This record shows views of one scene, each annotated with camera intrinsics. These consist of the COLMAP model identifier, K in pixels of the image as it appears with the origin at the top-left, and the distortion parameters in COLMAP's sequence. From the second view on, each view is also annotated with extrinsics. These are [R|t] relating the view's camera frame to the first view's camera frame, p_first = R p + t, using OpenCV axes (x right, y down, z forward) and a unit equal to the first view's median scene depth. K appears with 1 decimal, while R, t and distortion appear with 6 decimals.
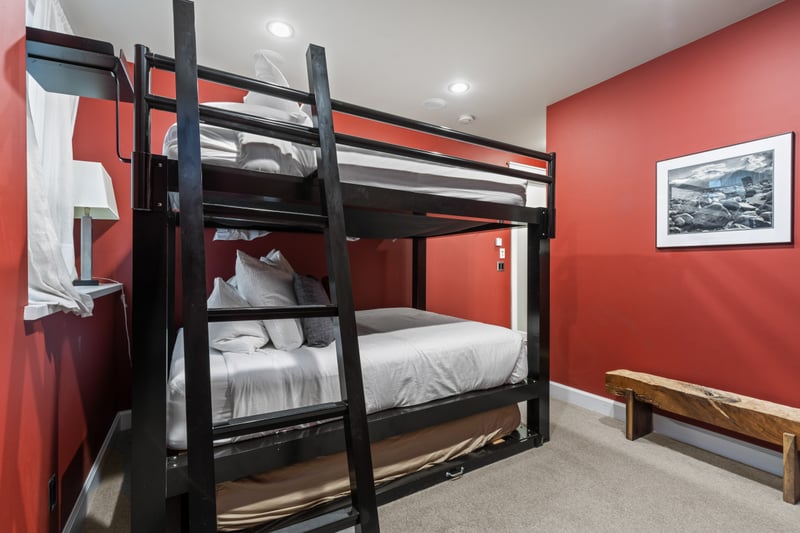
lens RADIAL K [[367.7, 0, 398.6], [0, 367.7, 269.3], [0, 0, 1]] dist [0.000538, -0.000094]
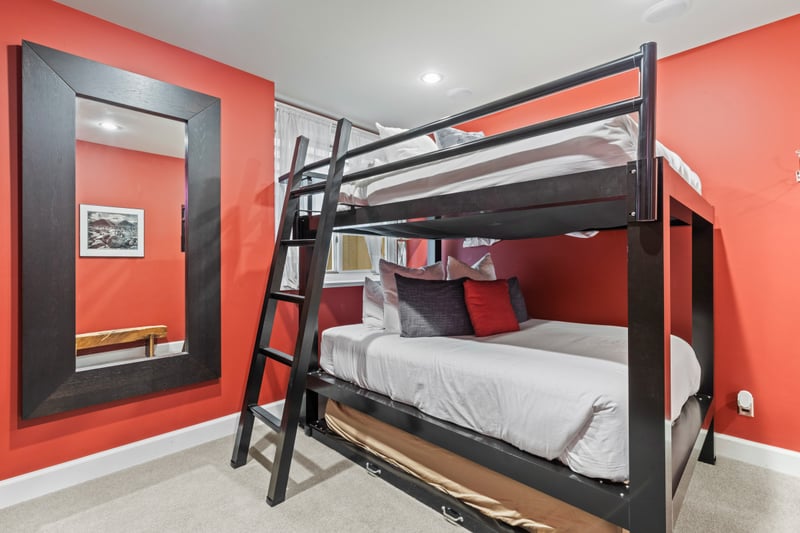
lens RADIAL K [[367.7, 0, 398.1], [0, 367.7, 262.6], [0, 0, 1]] dist [0.000538, -0.000094]
pose [[0.252317, -0.004190, -0.967635, 0.938217], [-0.002482, 0.999985, -0.004977, -0.028488], [0.967641, 0.003657, 0.252303, 0.650974]]
